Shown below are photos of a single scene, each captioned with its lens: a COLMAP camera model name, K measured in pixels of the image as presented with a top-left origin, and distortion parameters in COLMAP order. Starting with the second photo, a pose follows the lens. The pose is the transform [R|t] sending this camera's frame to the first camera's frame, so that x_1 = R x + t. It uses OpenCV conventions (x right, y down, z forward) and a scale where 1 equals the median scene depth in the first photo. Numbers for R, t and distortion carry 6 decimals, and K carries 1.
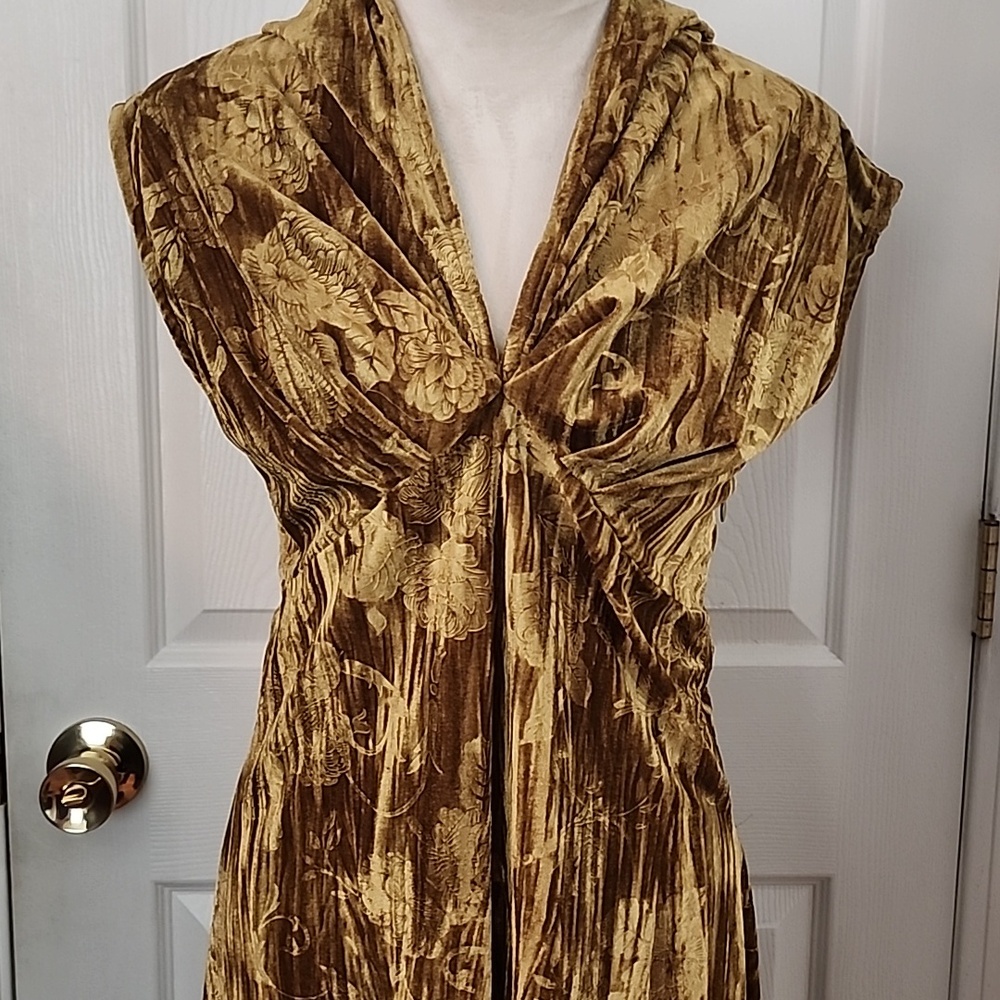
lens RADIAL K [[1331.2, 0, 470.3], [0, 1331.2, 501.4], [0, 0, 1]] dist [0.215239, -0.581151]
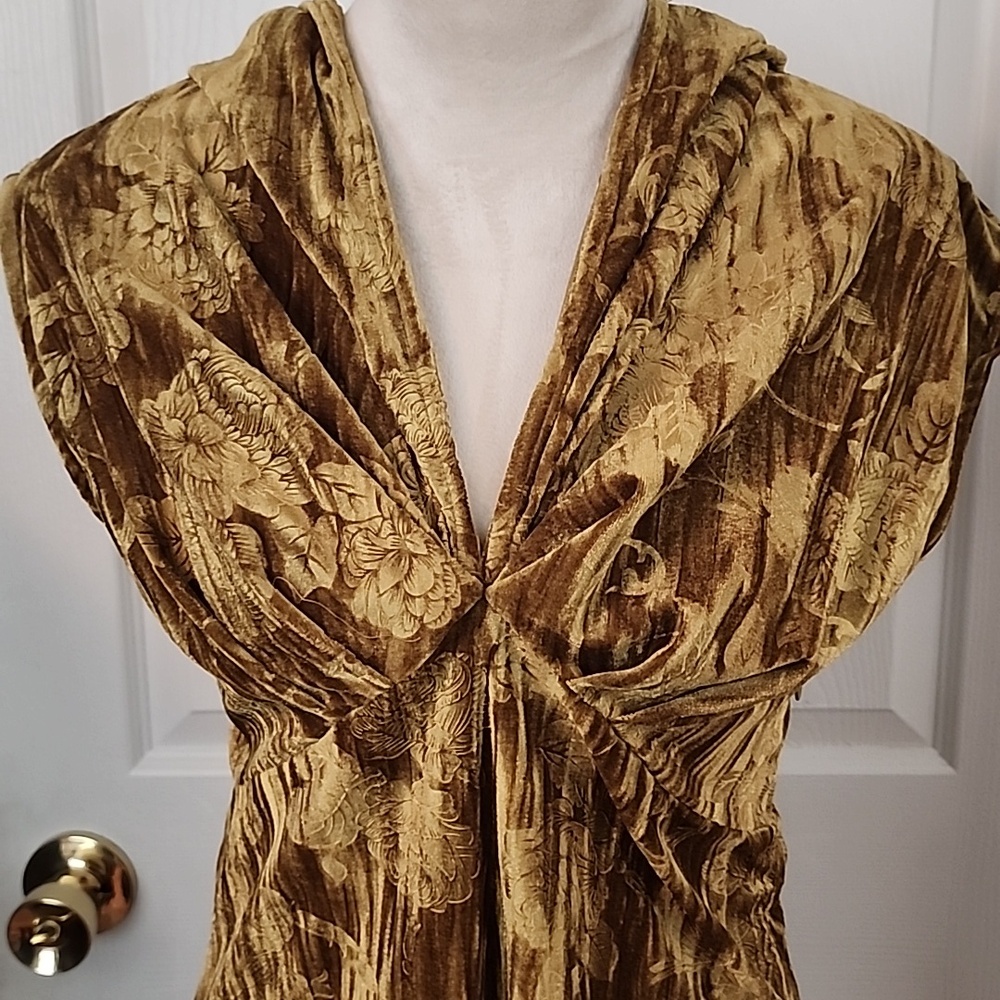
lens RADIAL K [[1331.2, 0, 470.3], [0, 1331.2, 501.4], [0, 0, 1]] dist [0.215239, -0.581151]
pose [[0.997357, -0.007917, -0.072229, 0.065717], [0.013272, 0.997172, 0.073971, -0.178676], [0.071439, -0.074734, 0.994641, 0.255483]]
